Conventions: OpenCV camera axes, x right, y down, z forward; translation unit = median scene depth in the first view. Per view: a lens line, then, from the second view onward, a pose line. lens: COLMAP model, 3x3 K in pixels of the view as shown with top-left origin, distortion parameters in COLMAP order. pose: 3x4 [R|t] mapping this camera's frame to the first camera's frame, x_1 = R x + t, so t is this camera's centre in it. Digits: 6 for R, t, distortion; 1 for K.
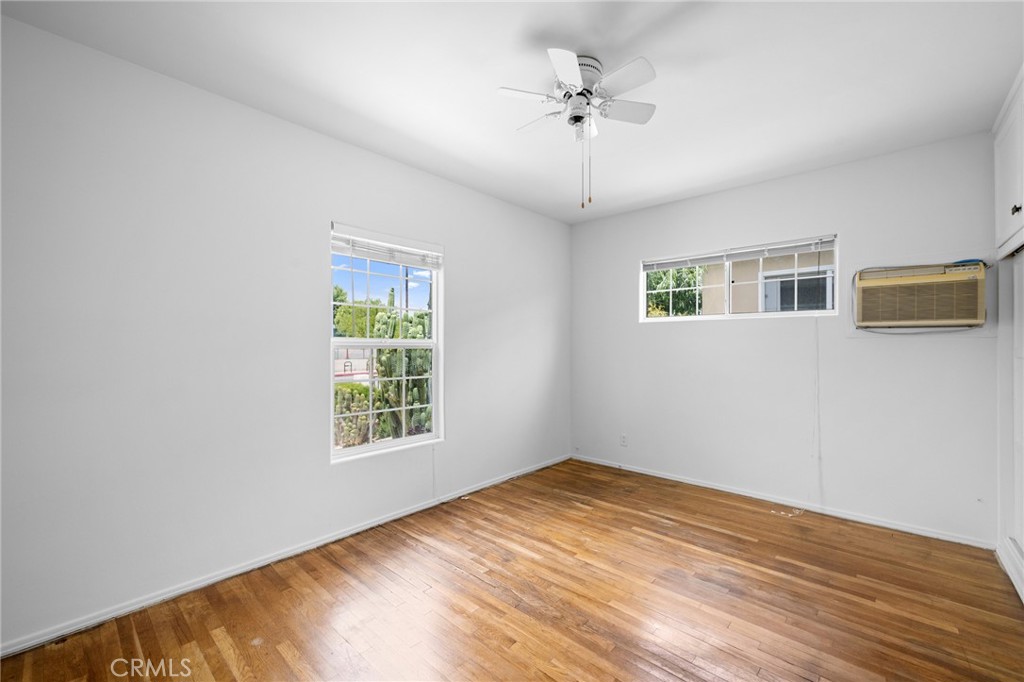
lens RADIAL K [[413.4, 0, 512.1], [0, 413.4, 345.1], [0, 0, 1]] dist [0.001314, 0.000461]
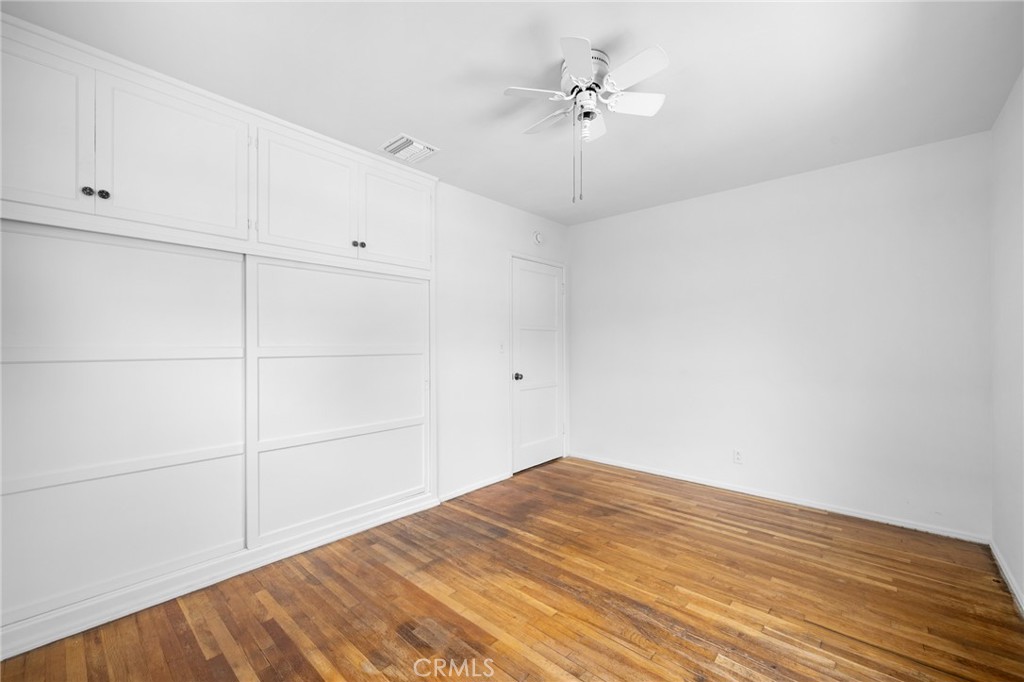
lens RADIAL K [[413.4, 0, 512.1], [0, 413.4, 345.1], [0, 0, 1]] dist [0.001314, 0.000461]
pose [[-0.999972, 0.000879, -0.007469, 0.343484], [0.000859, 0.999996, 0.002645, -0.004153], [0.007472, 0.002639, -0.999969, 1.969558]]
